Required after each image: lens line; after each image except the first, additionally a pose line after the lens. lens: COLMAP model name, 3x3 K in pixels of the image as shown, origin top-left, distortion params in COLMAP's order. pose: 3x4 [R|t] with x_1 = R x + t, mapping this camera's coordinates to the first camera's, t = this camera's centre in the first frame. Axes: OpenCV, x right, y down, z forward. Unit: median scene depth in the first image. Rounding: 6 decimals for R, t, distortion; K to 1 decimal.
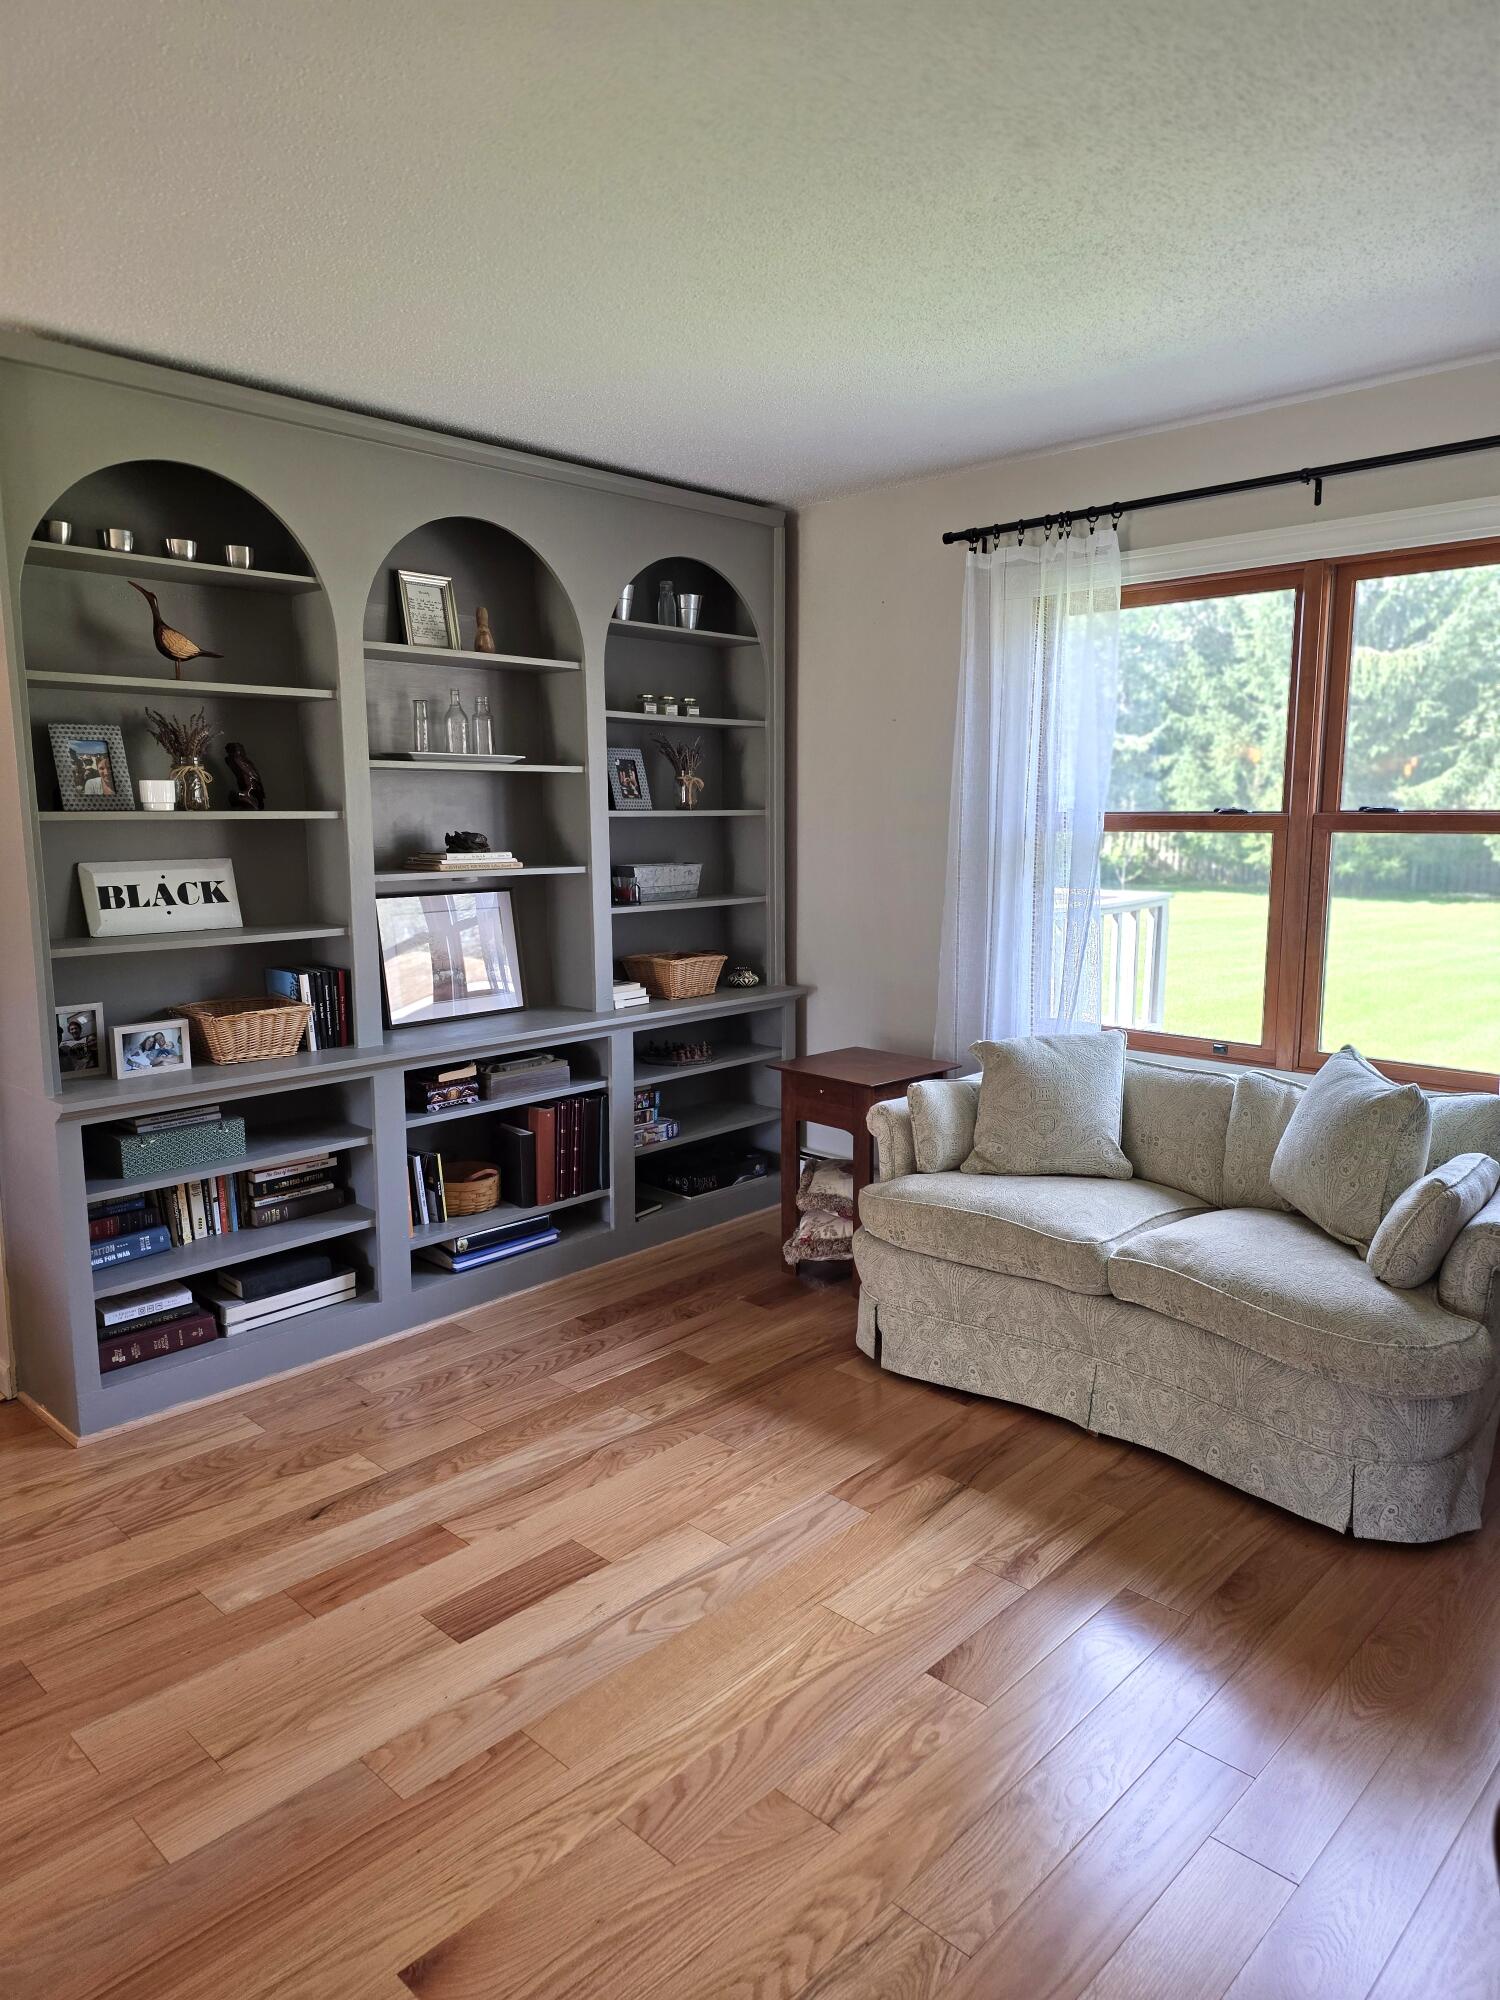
lens RADIAL K [[1331.4, 0, 745.3], [0, 1331.4, 991.3], [0, 0, 1]] dist [0.083422, -0.086418]
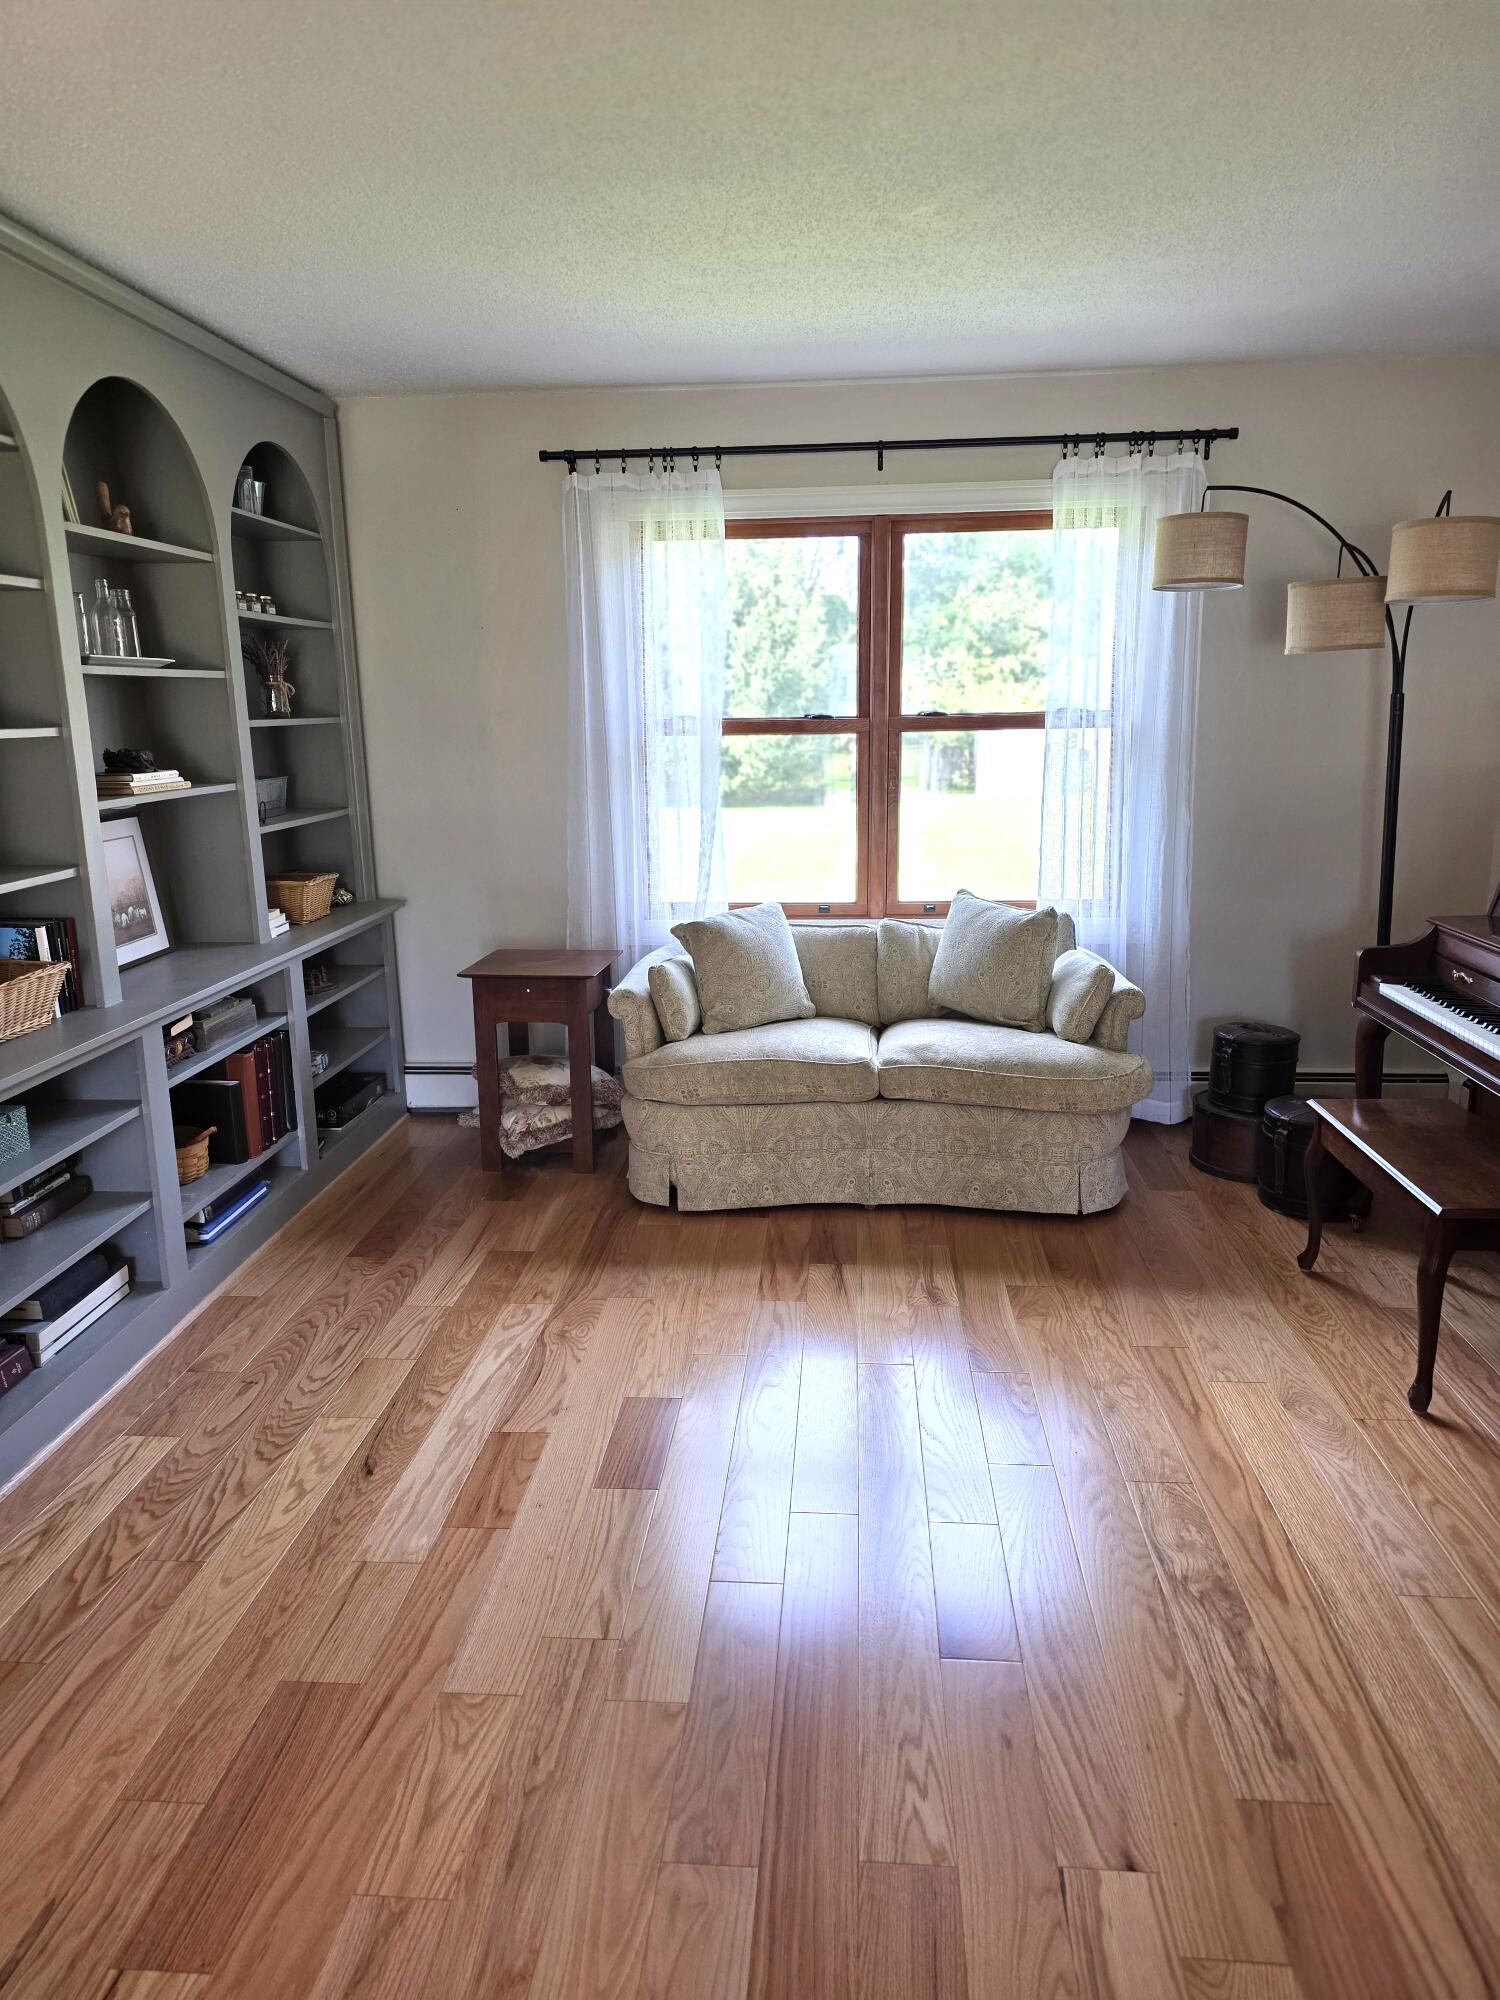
lens RADIAL K [[1331.4, 0, 737.0], [0, 1331.4, 1010.7], [0, 0, 1]] dist [0.083422, -0.086418]
pose [[0.772302, -0.149384, 0.617441, -0.535944], [0.101185, 0.988476, 0.112588, -0.012457], [-0.627145, -0.024476, 0.778518, 0.083222]]
